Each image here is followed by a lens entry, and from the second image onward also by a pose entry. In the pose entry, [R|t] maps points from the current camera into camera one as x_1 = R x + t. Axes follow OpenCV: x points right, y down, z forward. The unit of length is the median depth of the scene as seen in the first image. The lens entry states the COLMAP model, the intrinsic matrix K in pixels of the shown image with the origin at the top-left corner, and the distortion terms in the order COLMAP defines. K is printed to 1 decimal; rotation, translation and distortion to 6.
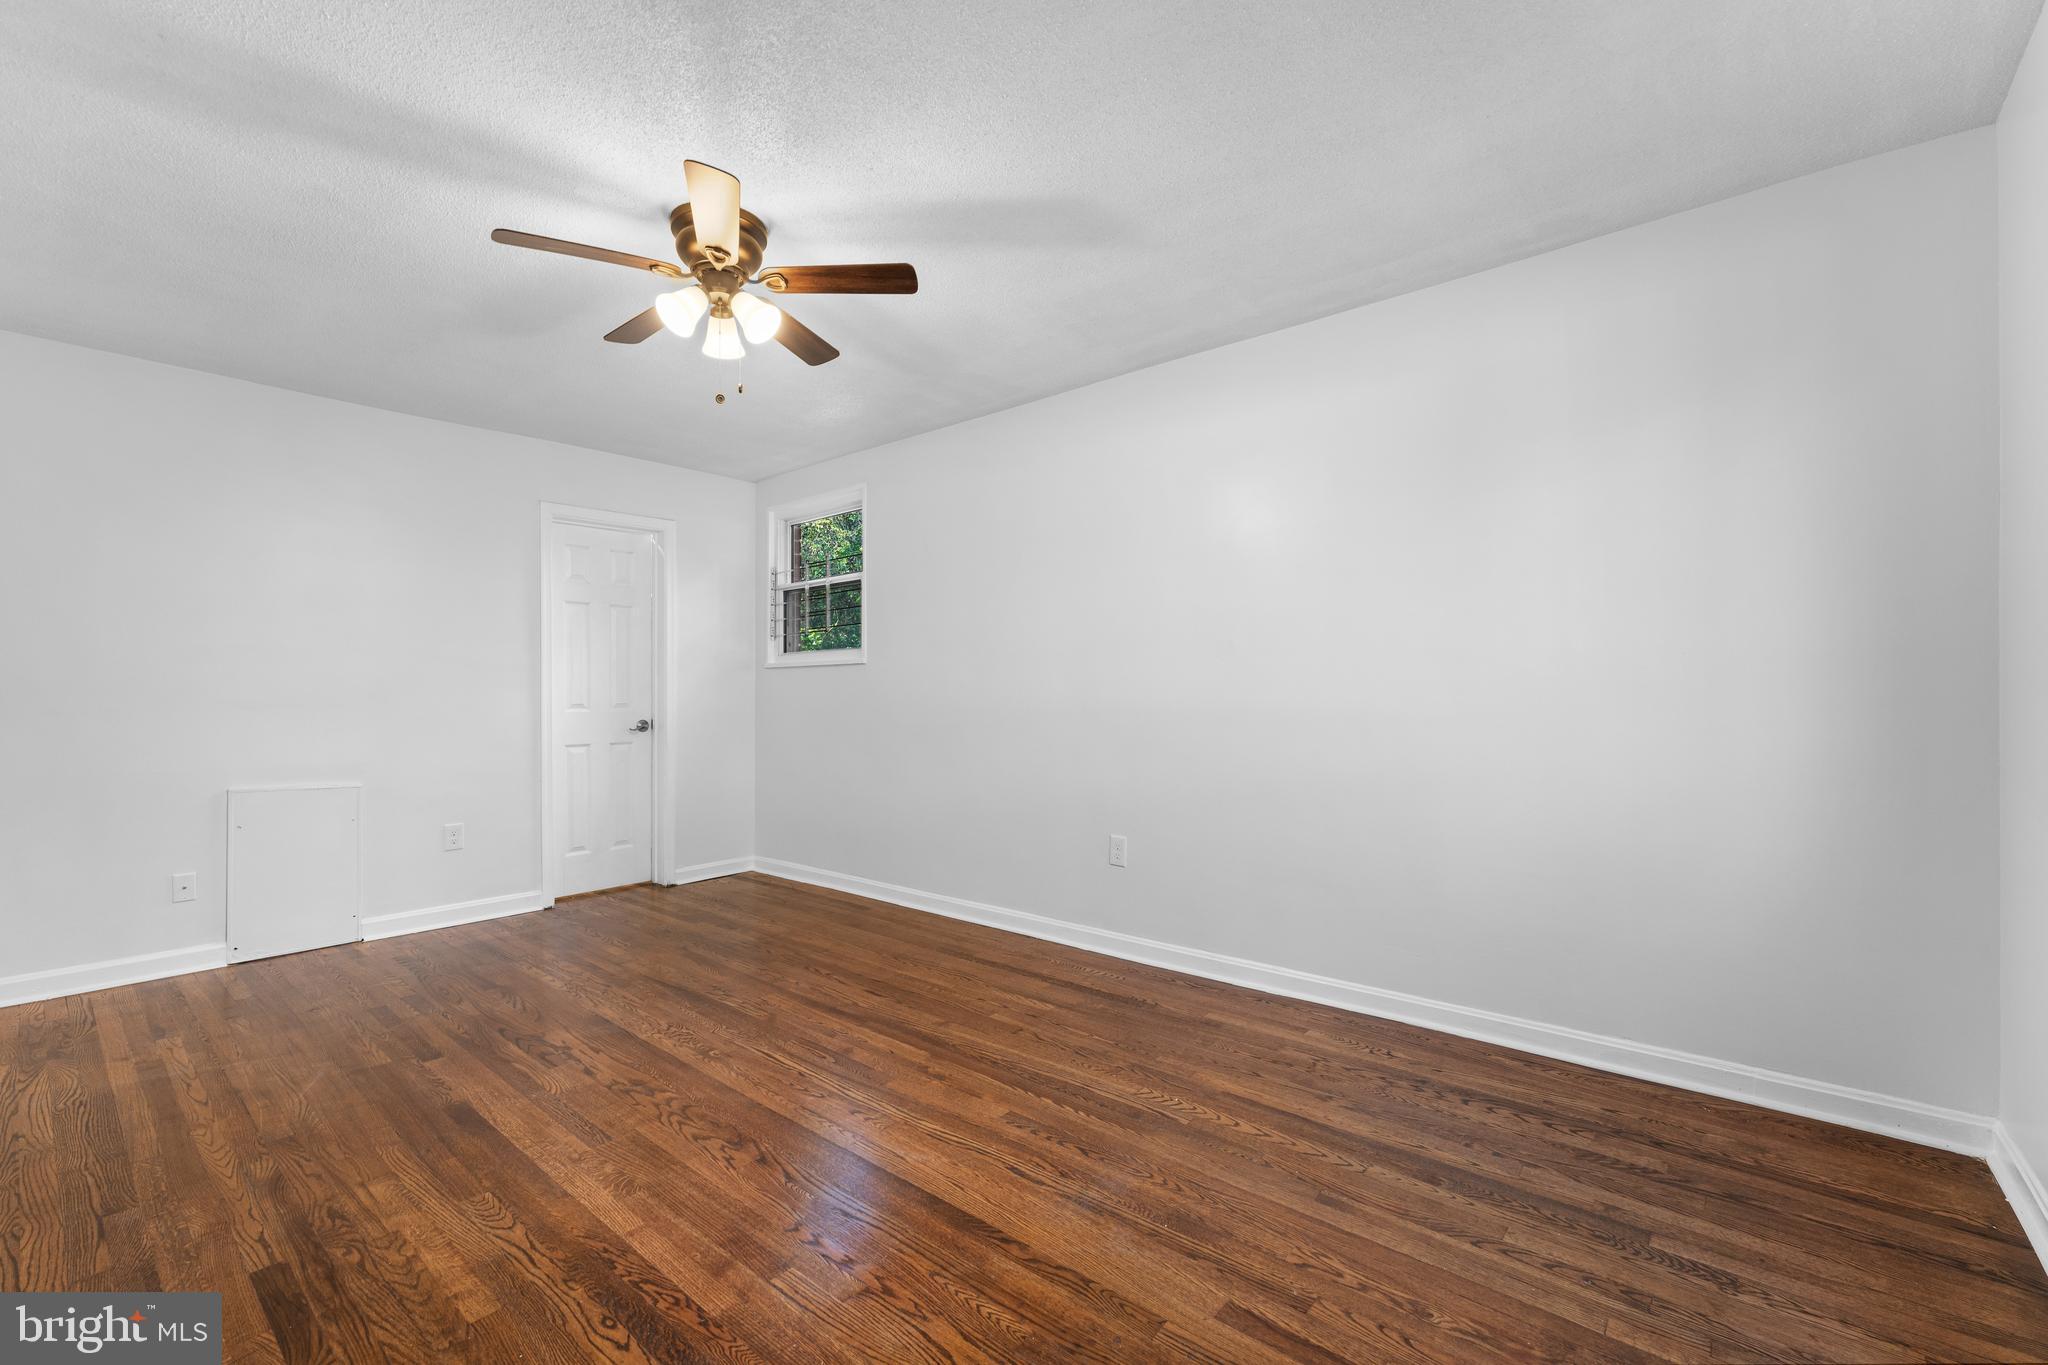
lens RADIAL K [[865.5, 0, 1023.3], [0, 865.5, 691.2], [0, 0, 1]] dist [0.018735, -0.007409]
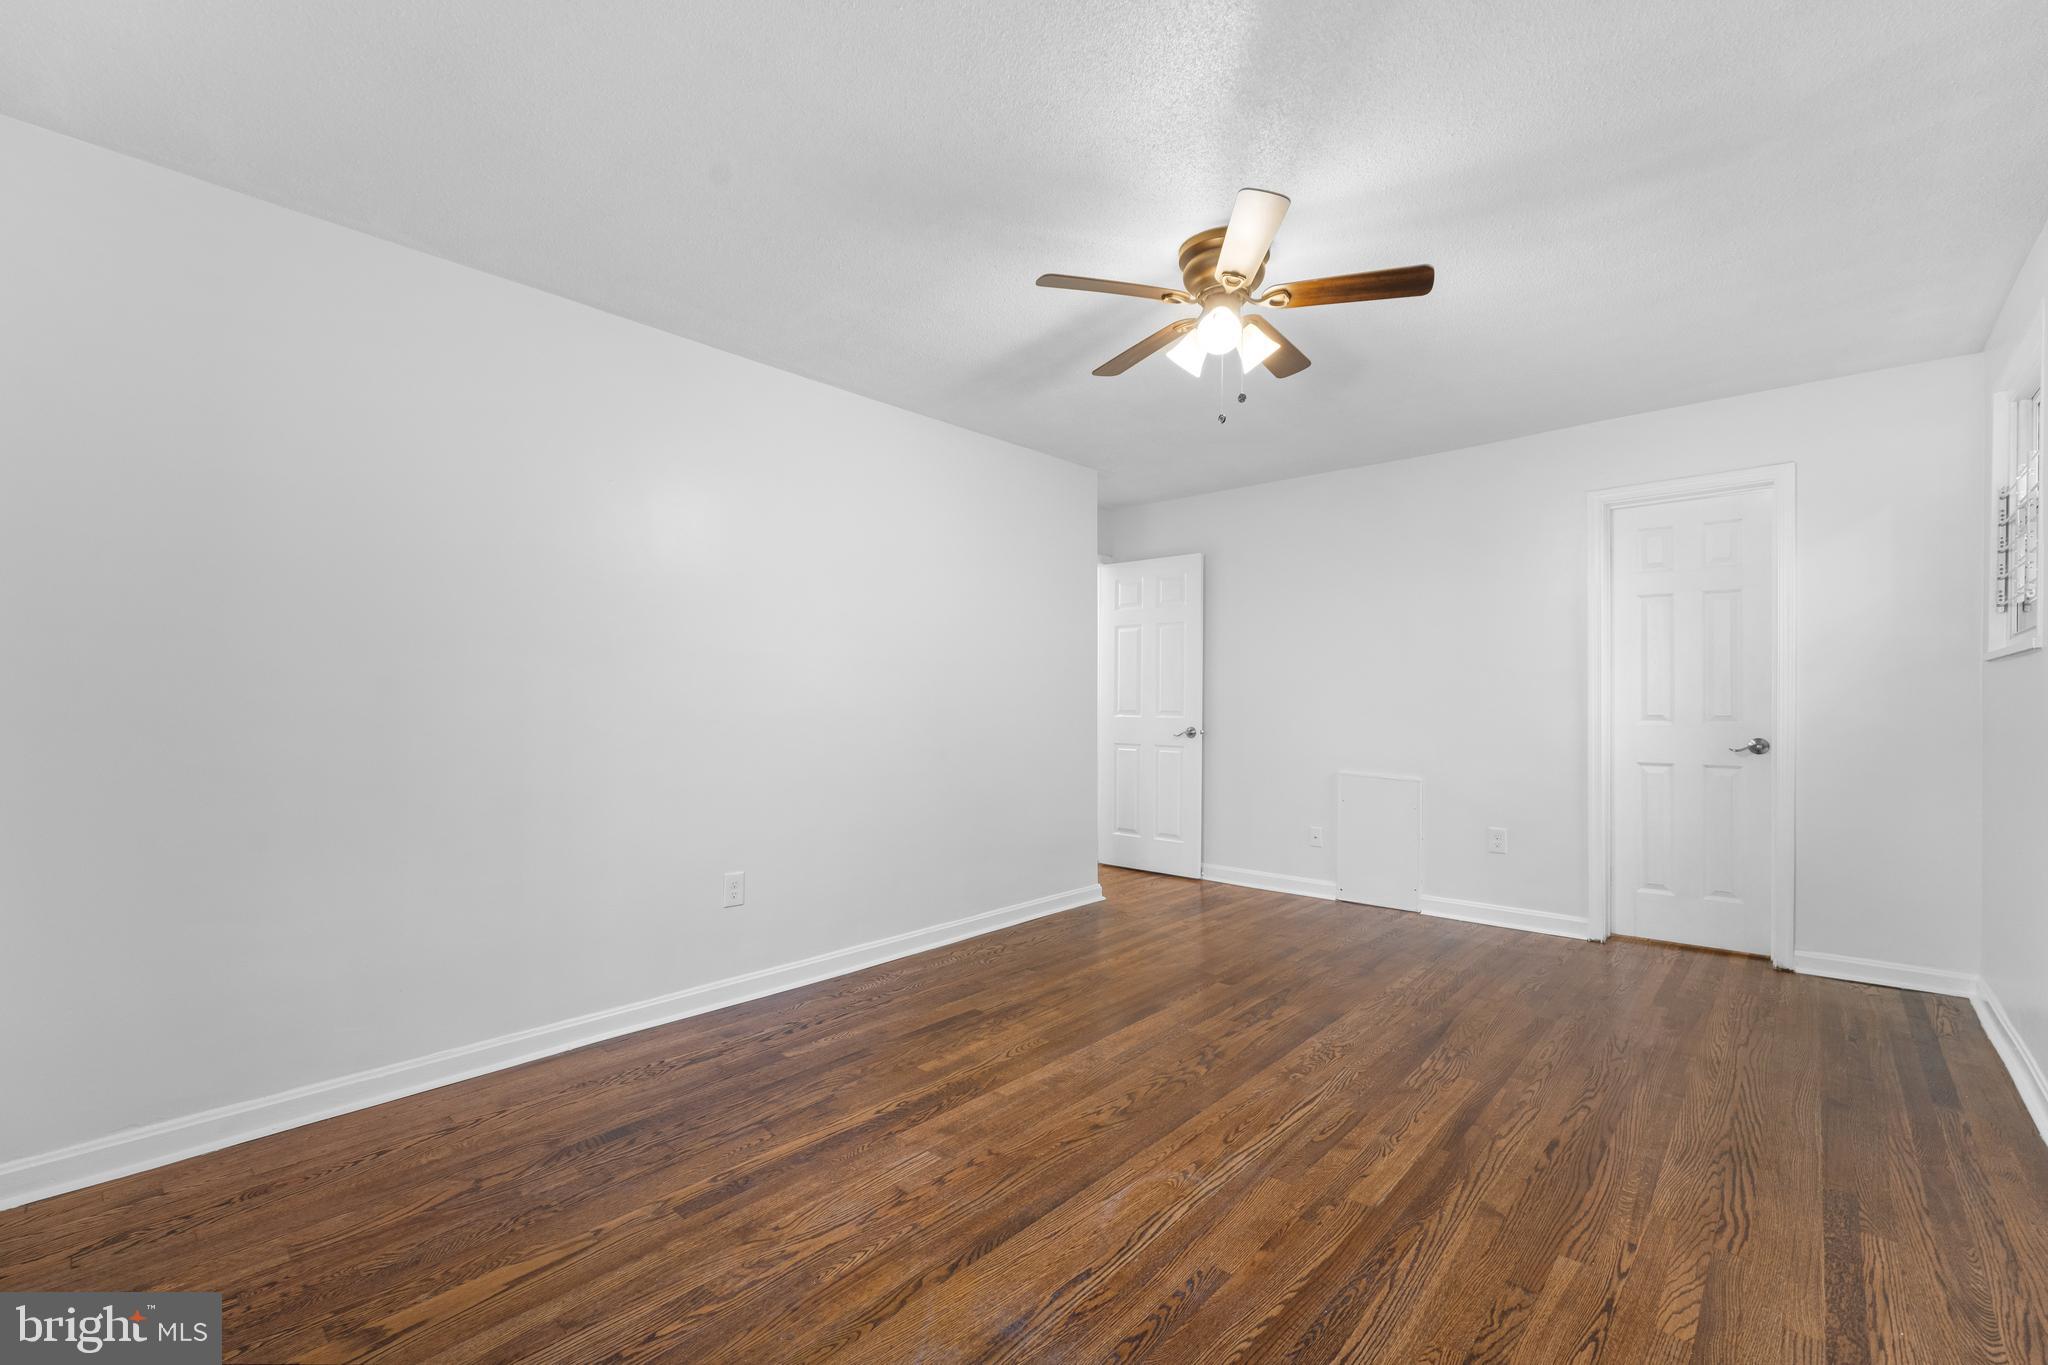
lens RADIAL K [[865.5, 0, 1023.3], [0, 865.5, 691.2], [0, 0, 1]] dist [0.018735, -0.007409]
pose [[-0.031219, -0.010492, -0.999458, 0.628529], [0.005642, 0.999927, -0.010673, -0.005540], [0.999497, -0.005973, -0.031157, 0.723394]]
